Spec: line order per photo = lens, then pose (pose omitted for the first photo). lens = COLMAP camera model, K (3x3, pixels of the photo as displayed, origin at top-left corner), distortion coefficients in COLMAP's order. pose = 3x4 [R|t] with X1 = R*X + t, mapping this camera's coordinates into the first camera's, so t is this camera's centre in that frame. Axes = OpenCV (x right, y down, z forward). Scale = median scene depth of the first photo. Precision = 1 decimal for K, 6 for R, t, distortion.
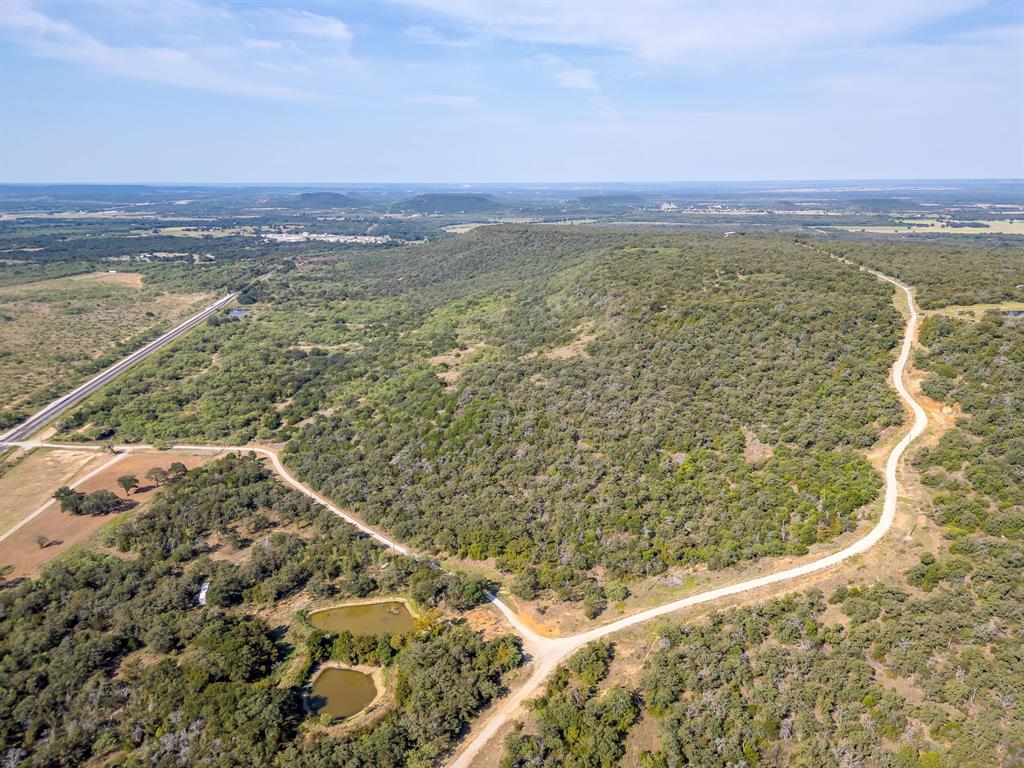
lens RADIAL K [[697.0, 0, 508.2], [0, 697.0, 314.2], [0, 0, 1]] dist [0.062521, -0.044082]
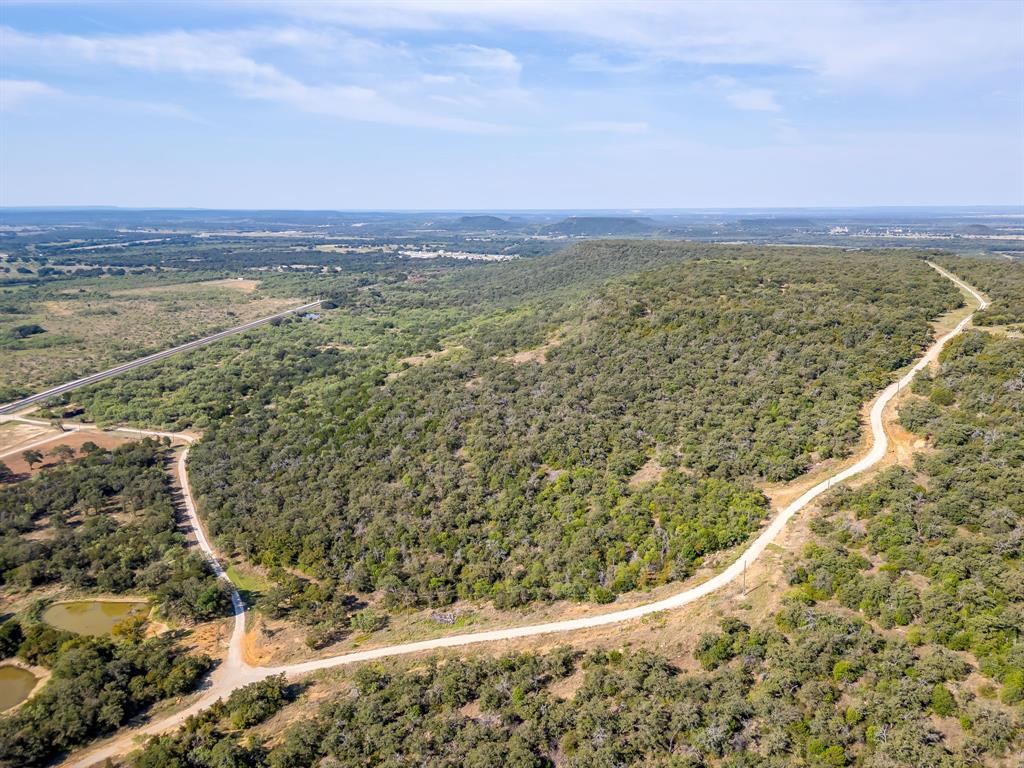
lens RADIAL K [[697.0, 0, 508.2], [0, 697.0, 314.2], [0, 0, 1]] dist [0.062521, -0.044082]
pose [[0.975182, 0.034207, -0.218745, 0.245511], [-0.041491, 0.998724, -0.028790, 0.025274], [0.217481, 0.037152, 0.975357, 0.107405]]
